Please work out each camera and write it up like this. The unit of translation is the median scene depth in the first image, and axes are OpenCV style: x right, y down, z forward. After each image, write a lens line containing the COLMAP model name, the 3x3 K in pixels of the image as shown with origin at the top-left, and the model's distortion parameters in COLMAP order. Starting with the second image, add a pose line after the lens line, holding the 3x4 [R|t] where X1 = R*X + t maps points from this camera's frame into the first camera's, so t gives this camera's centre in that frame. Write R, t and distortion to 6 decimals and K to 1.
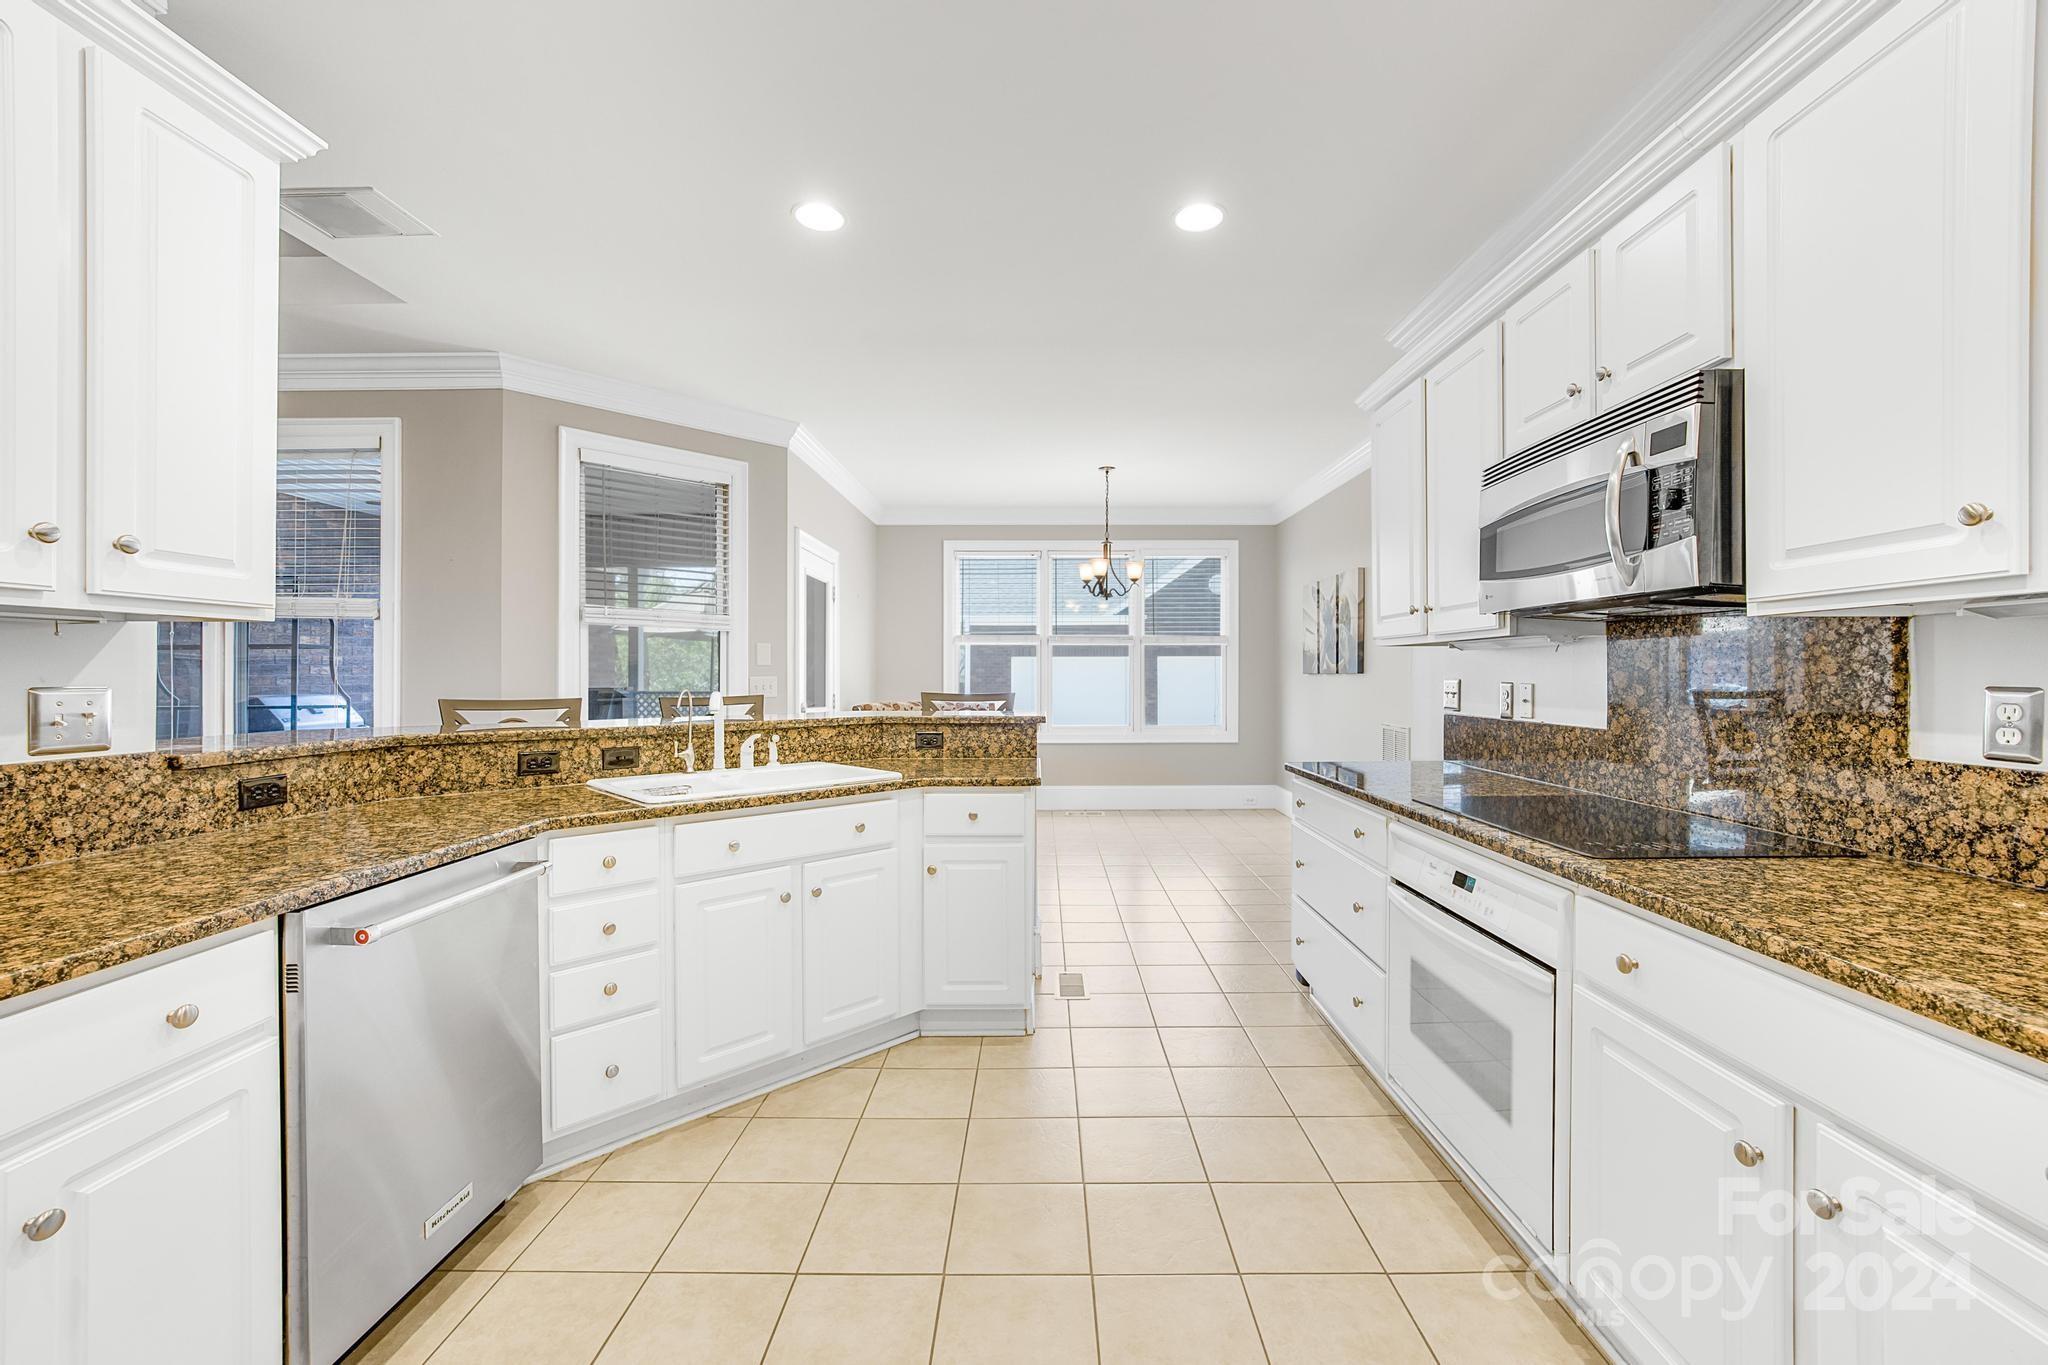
lens RADIAL K [[820.0, 0, 1037.0], [0, 820.0, 677.6], [0, 0, 1]] dist [-0.030934, 0.005552]
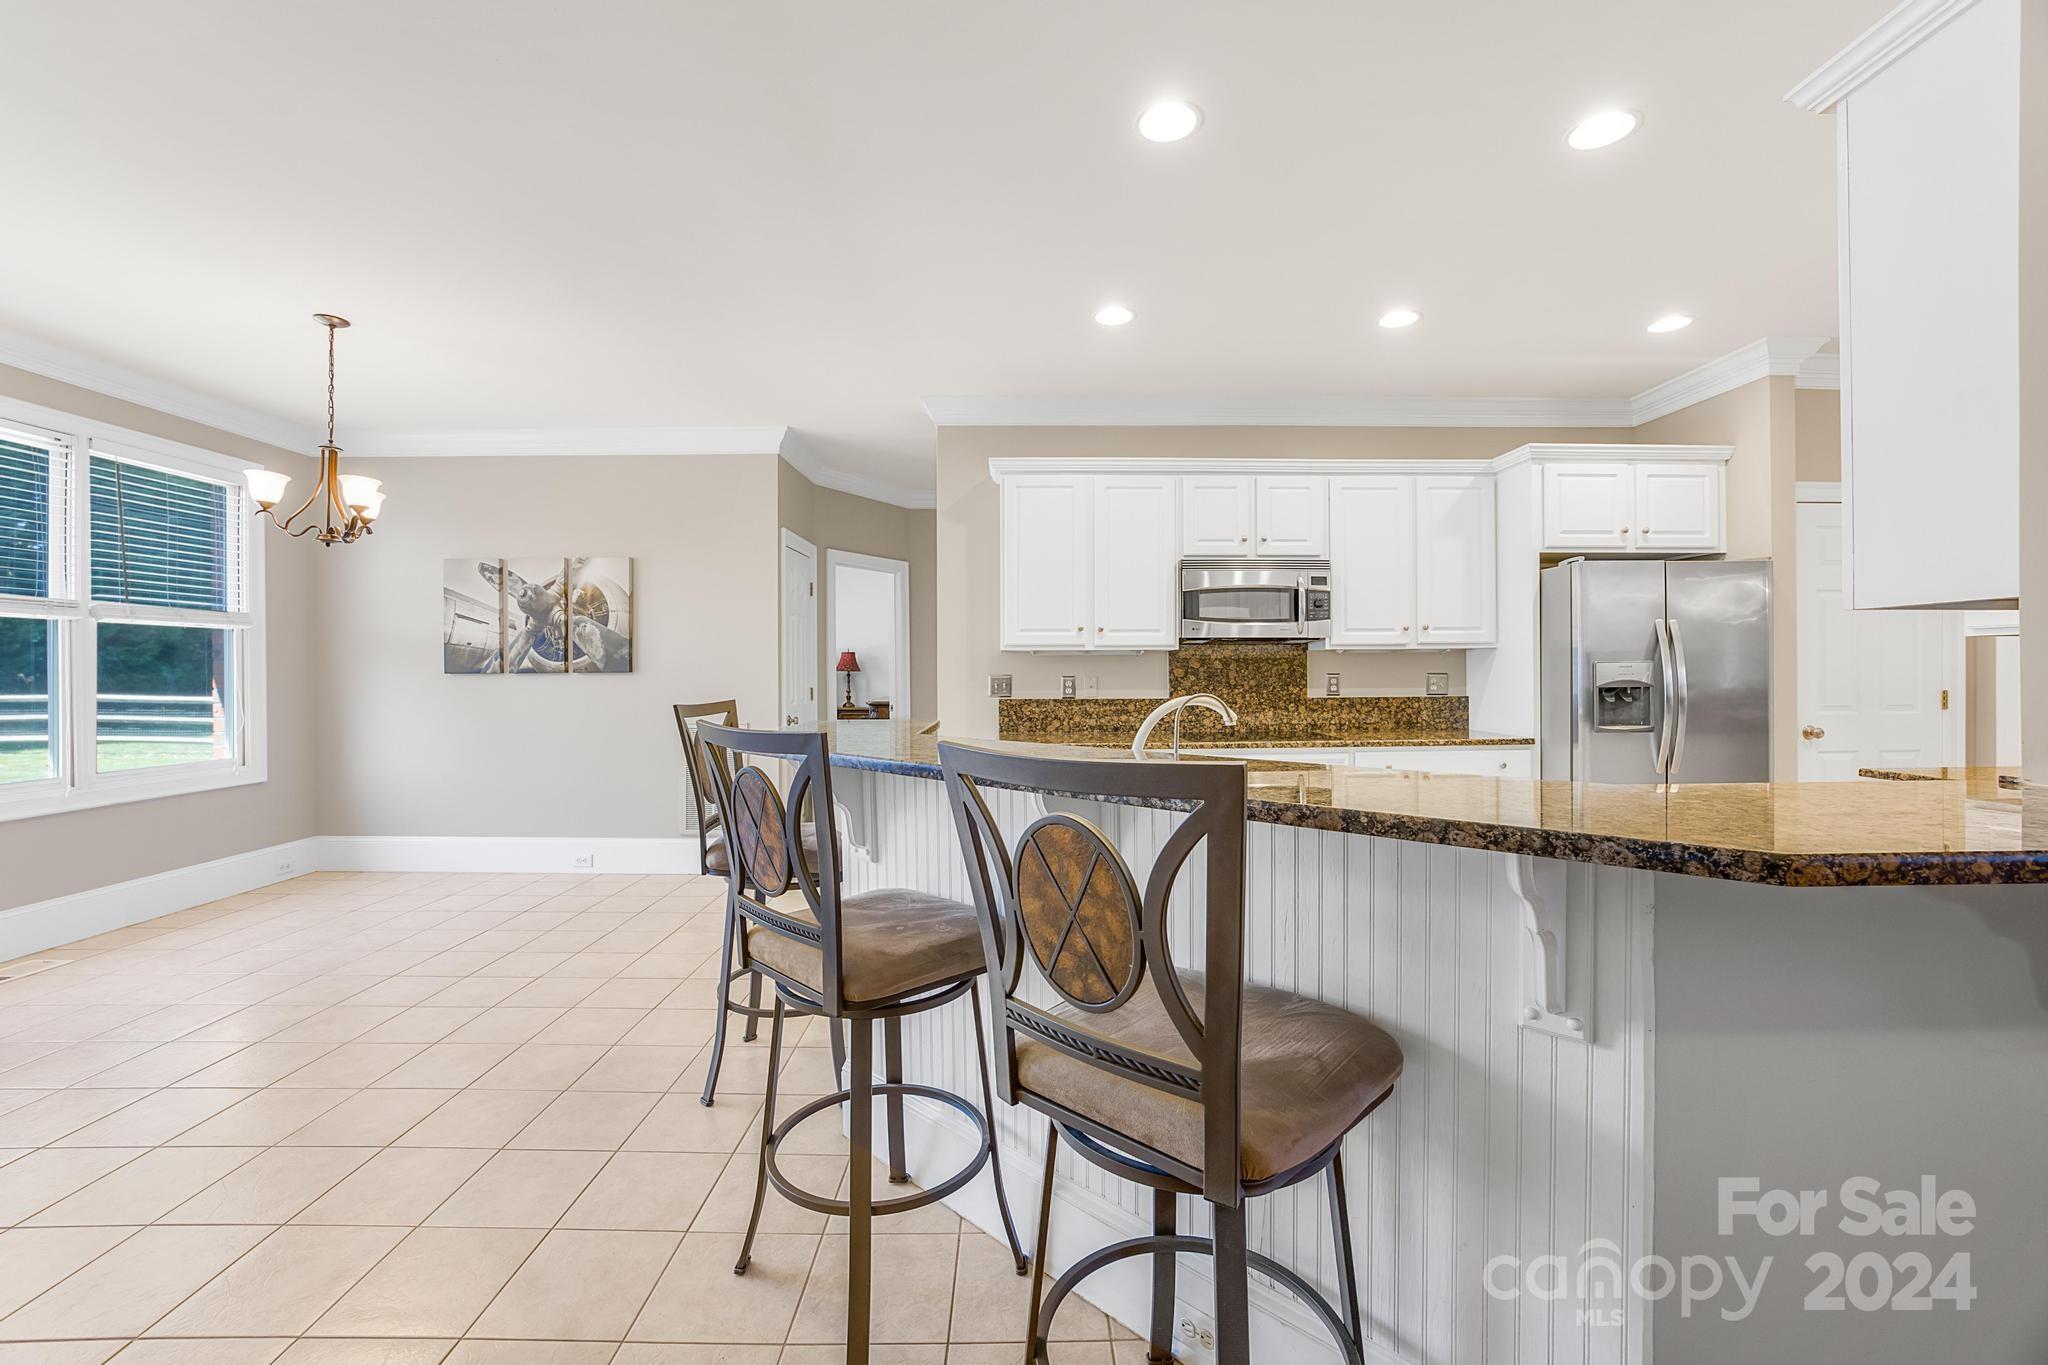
lens RADIAL K [[801.7, 0, 1023.5], [0, 801.7, 674.2], [0, 0, 1]] dist [-0.029448, 0.006863]
pose [[-0.022056, -0.005524, 0.999741, -0.458290], [0.009454, 0.999939, 0.005734, -0.003328], [-0.999712, 0.009578, -0.022003, 0.518051]]
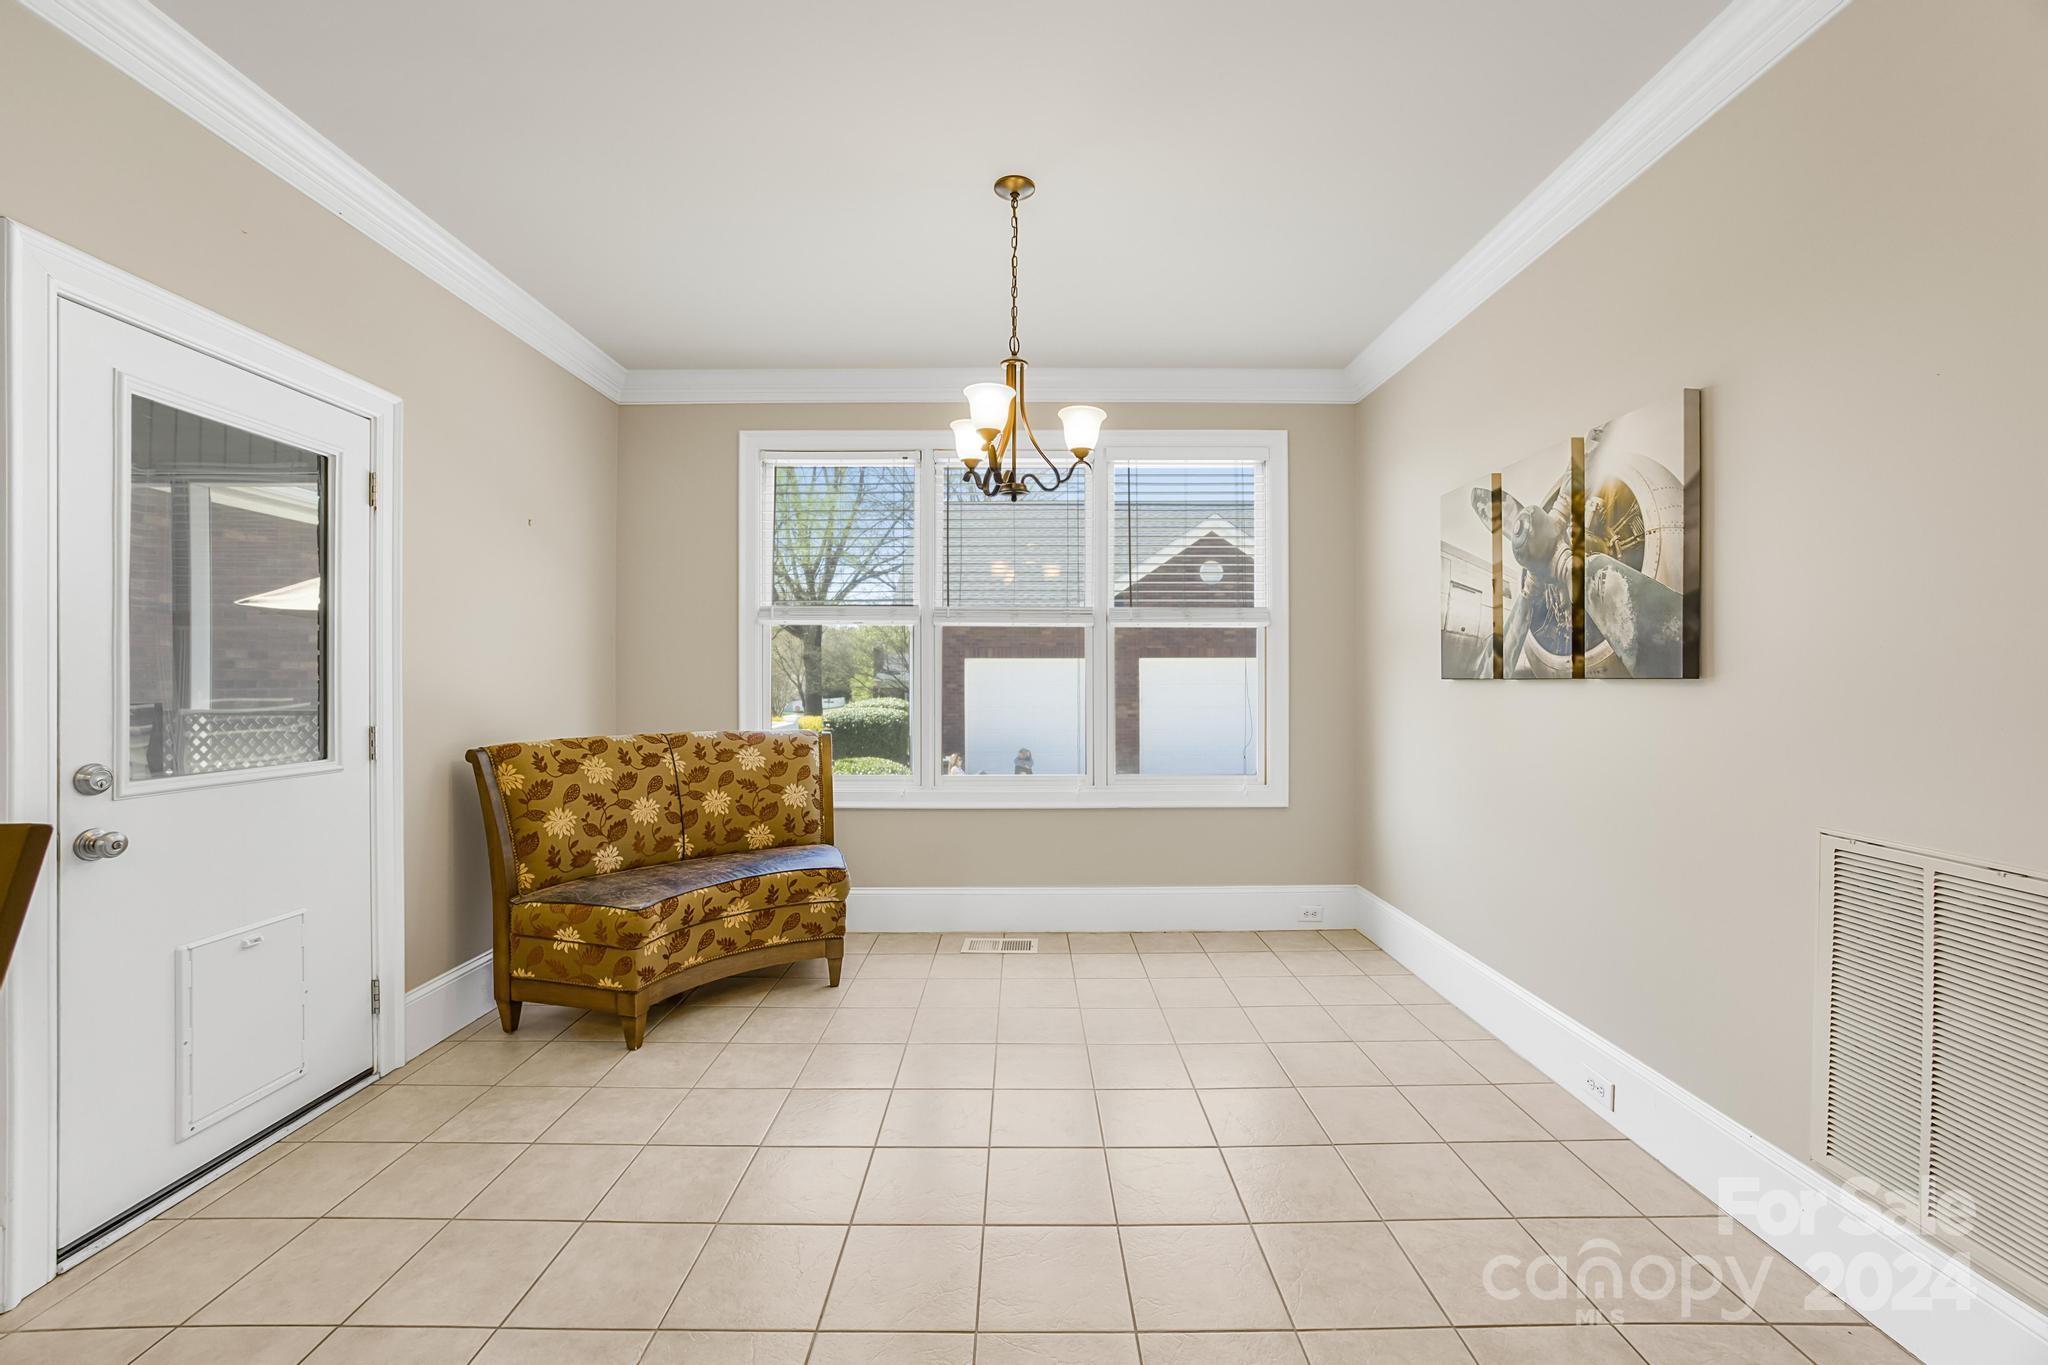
lens RADIAL K [[801.7, 0, 1032.7], [0, 801.7, 684.6], [0, 0, 1]] dist [-0.029448, 0.006863]
pose [[0.999930, -0.003361, 0.011334, 0.087990], [0.003337, 0.999992, 0.002125, -0.003411], [-0.011341, -0.002087, 0.999934, 0.584711]]
